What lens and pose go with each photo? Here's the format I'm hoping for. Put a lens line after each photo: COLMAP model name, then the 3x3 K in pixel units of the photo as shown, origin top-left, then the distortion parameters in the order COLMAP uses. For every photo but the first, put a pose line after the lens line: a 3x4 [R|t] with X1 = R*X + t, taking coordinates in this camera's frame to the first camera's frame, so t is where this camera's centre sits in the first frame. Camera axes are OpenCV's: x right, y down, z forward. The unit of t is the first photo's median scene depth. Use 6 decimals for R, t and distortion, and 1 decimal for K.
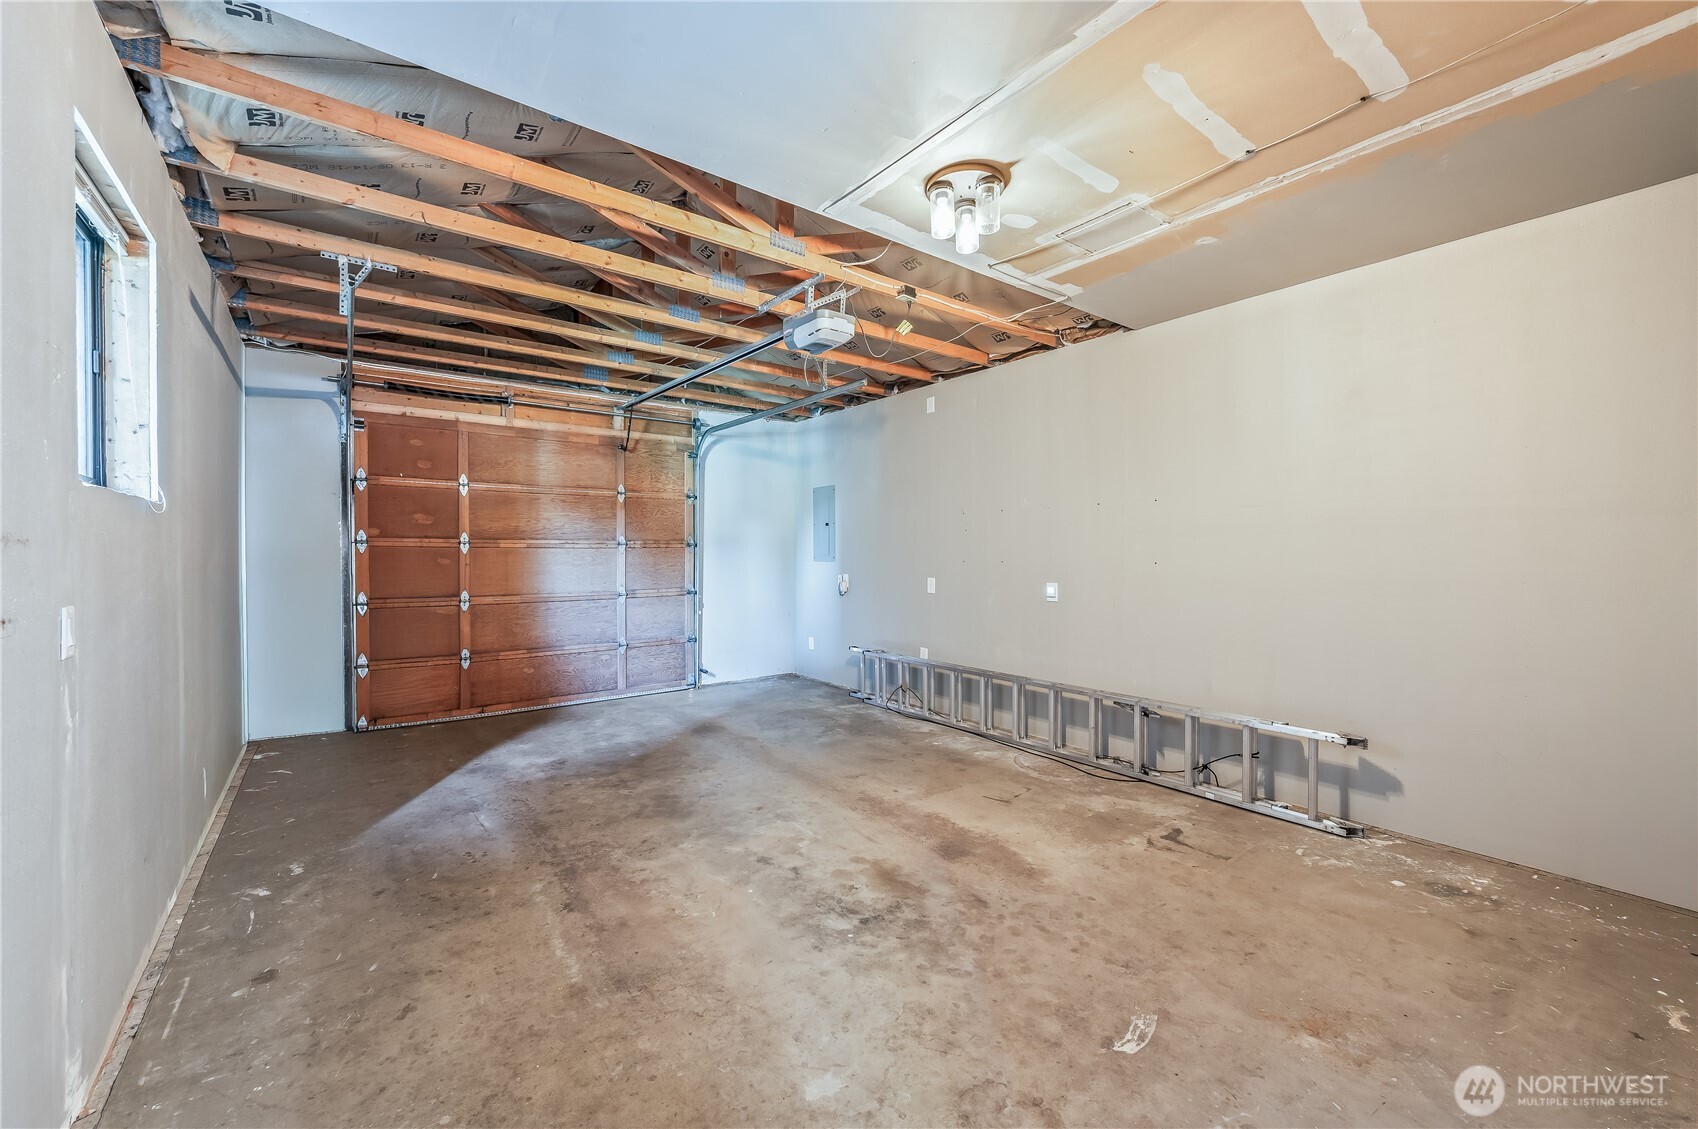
lens RADIAL K [[678.4, 0, 853.3], [0, 678.4, 557.0], [0, 0, 1]] dist [0.001071, 0.000282]
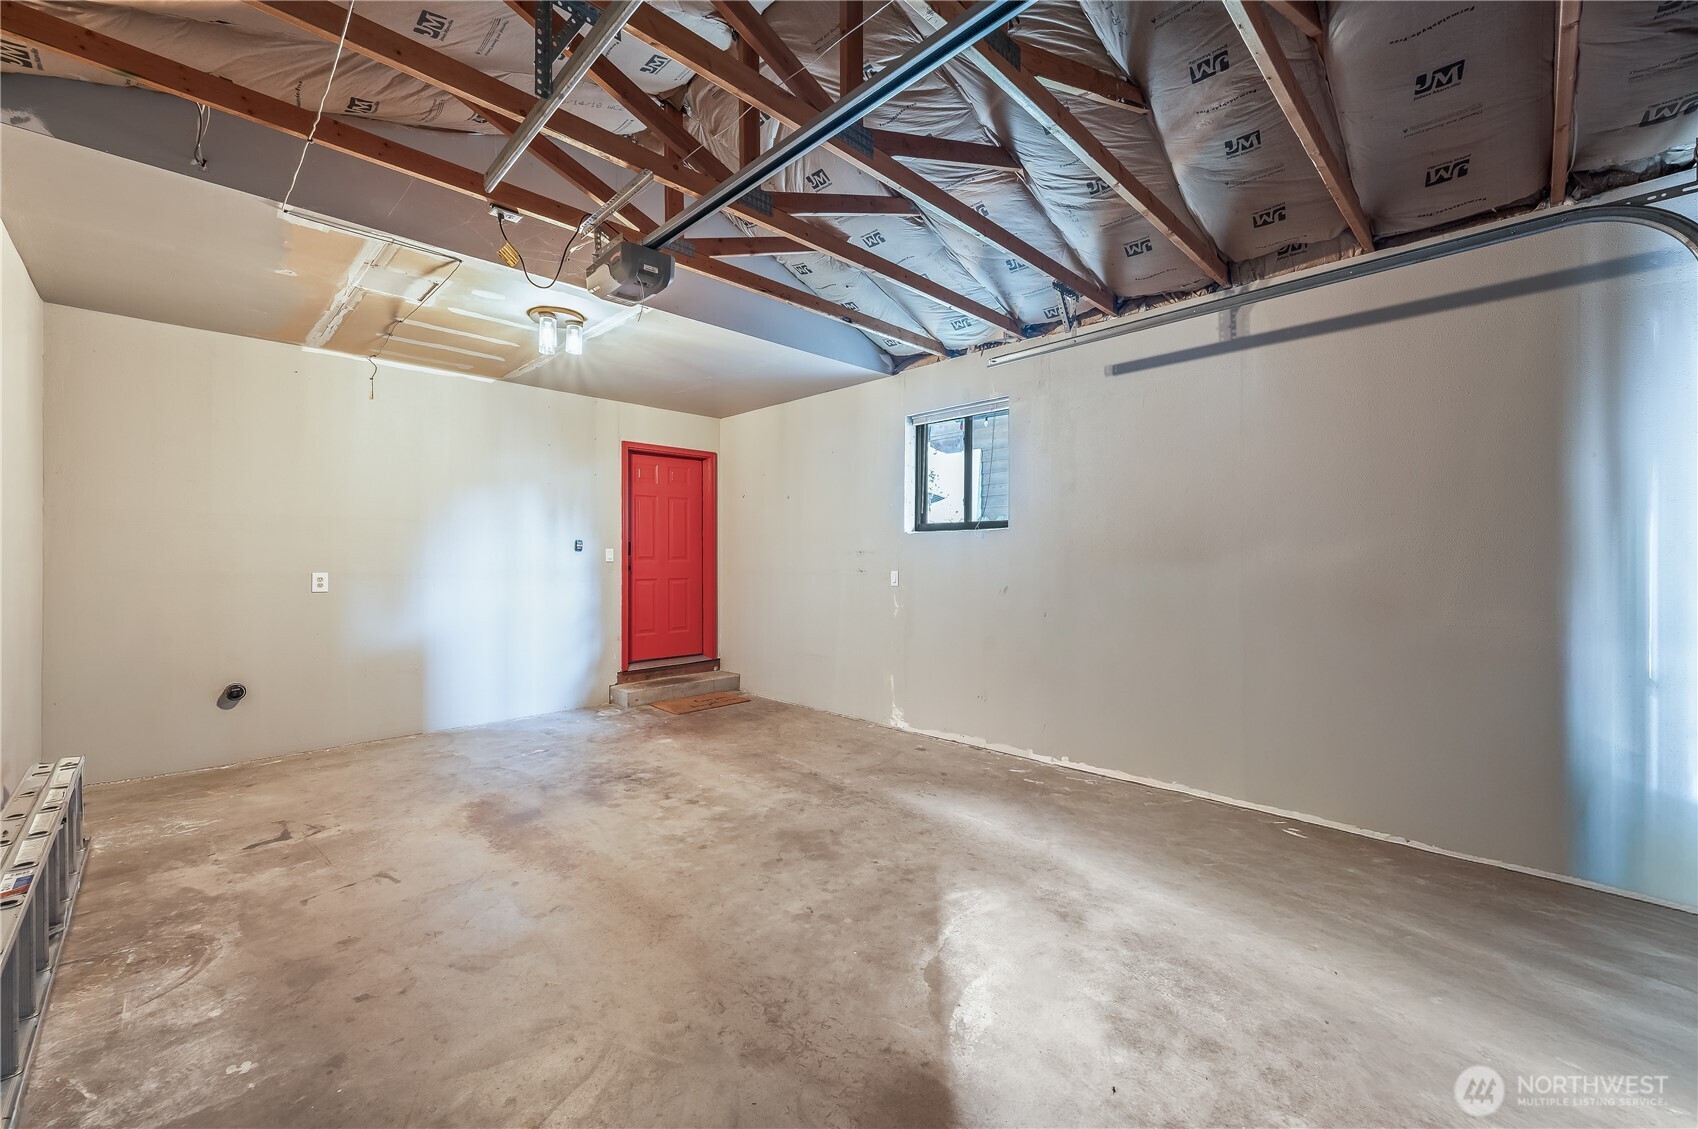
lens RADIAL K [[678.4, 0, 836.9], [0, 678.4, 558.9], [0, 0, 1]] dist [0.001071, 0.000282]
pose [[-0.993320, -0.000071, -0.115390, -0.244337], [-0.001411, 0.999933, 0.011531, -0.011602], [0.115381, 0.011617, -0.993253, 2.205548]]
